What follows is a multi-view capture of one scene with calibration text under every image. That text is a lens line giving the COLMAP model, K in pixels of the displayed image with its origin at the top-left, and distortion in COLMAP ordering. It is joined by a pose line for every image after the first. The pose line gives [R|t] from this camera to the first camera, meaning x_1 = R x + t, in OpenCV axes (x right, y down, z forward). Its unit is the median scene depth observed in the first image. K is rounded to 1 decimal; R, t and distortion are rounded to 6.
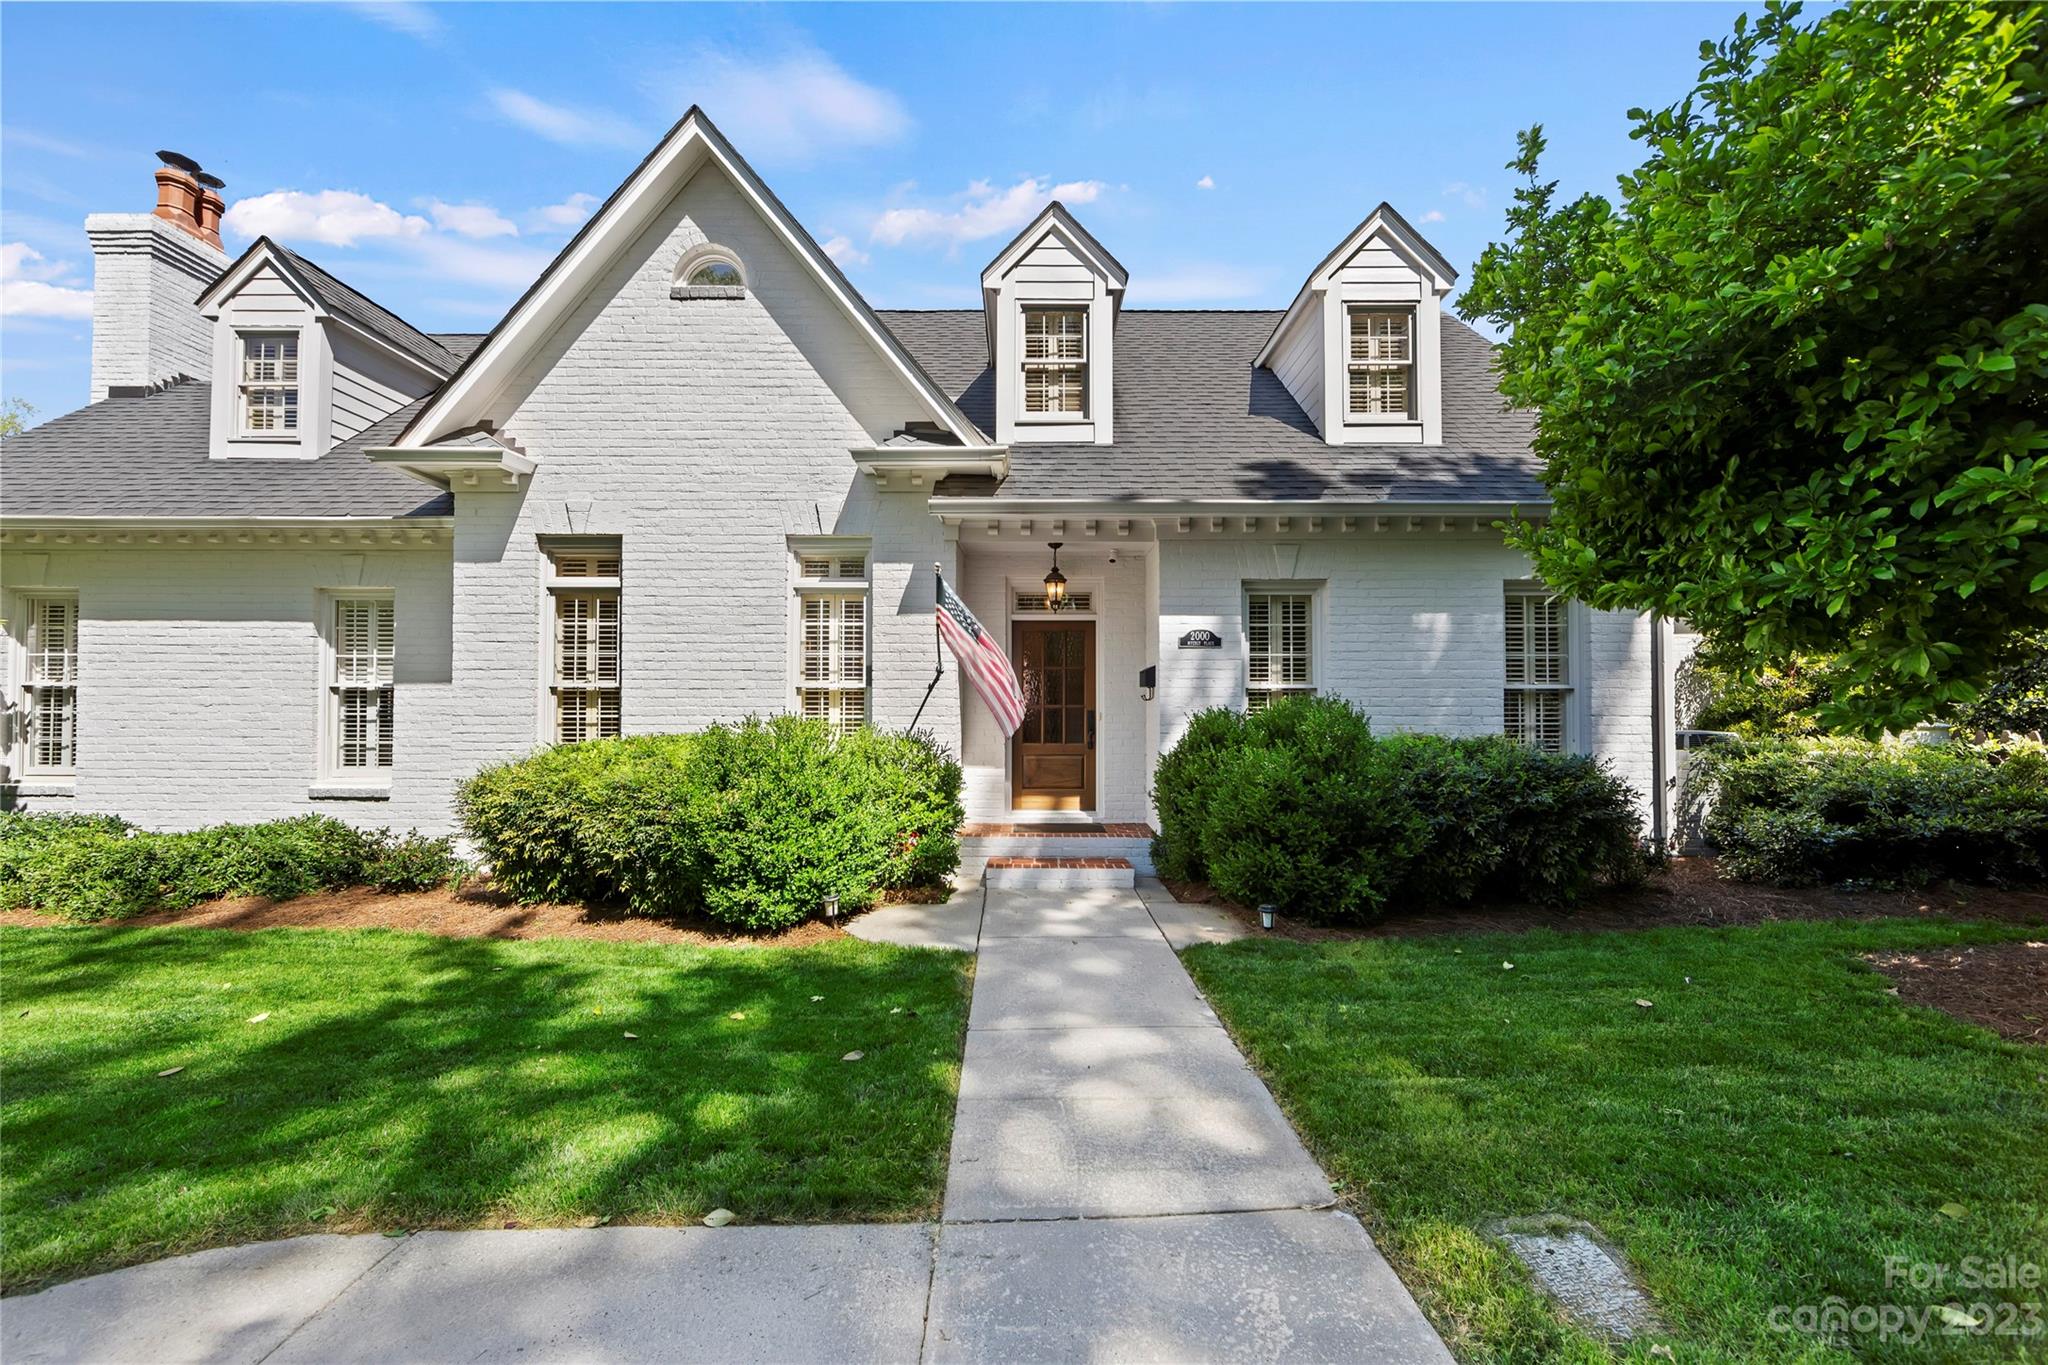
lens RADIAL K [[809.7, 0, 1023.2], [0, 809.7, 681.8], [0, 0, 1]] dist [-0.003479, 0.000165]
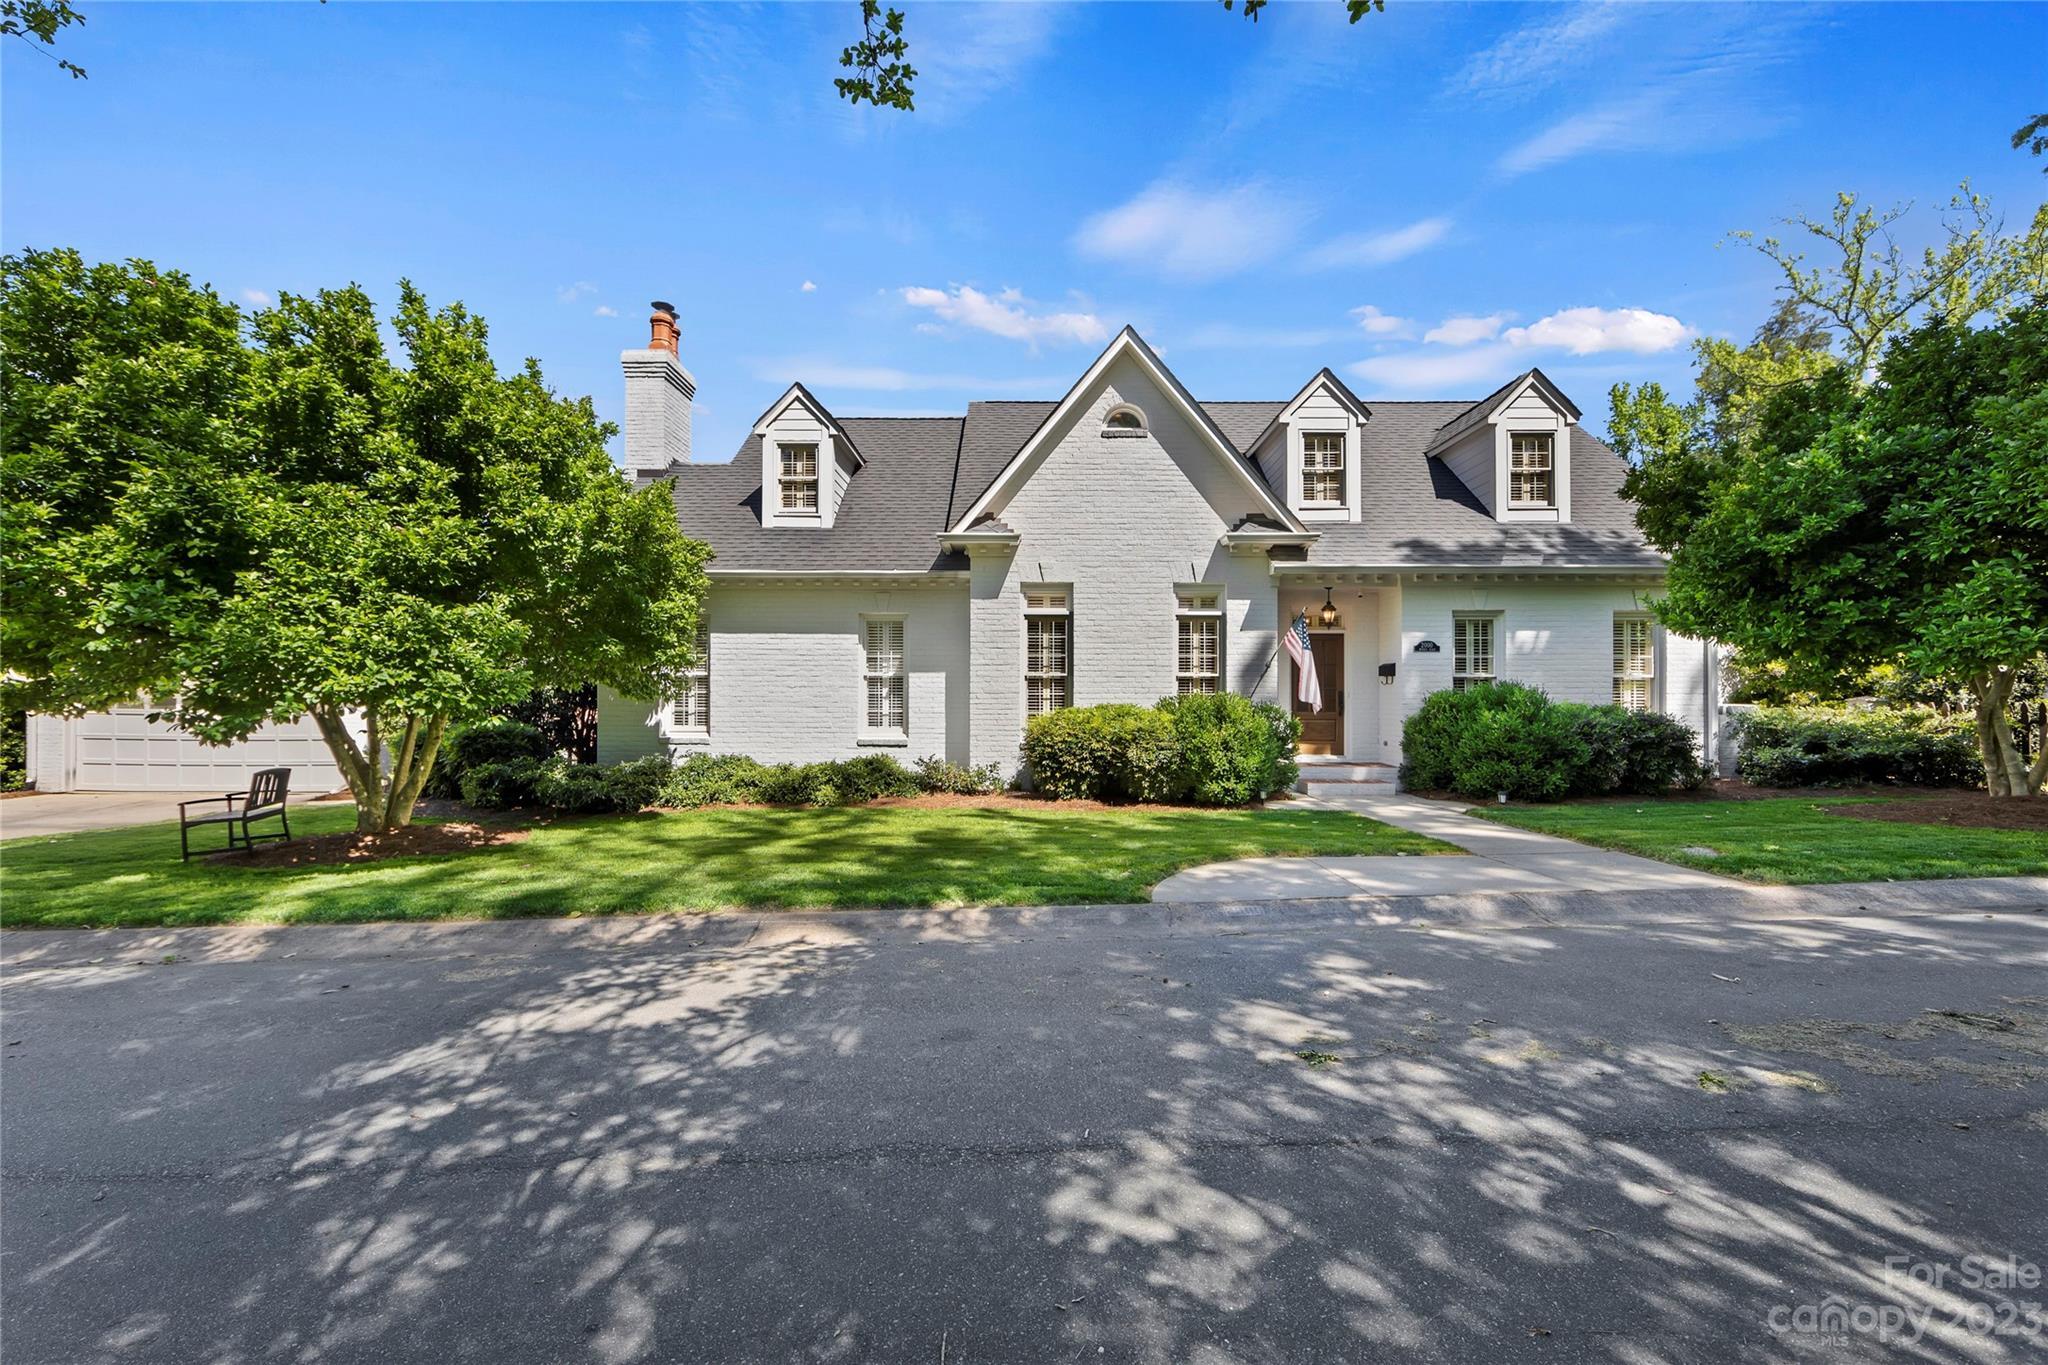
lens RADIAL K [[809.7, 0, 1041.2], [0, 809.7, 688.3], [0, 0, 1]] dist [-0.003479, 0.000165]
pose [[0.999987, 0.000661, -0.004994, -0.548231], [-0.000573, 0.999846, 0.017544, 0.002828], [0.005005, -0.017541, 0.999834, -0.635601]]
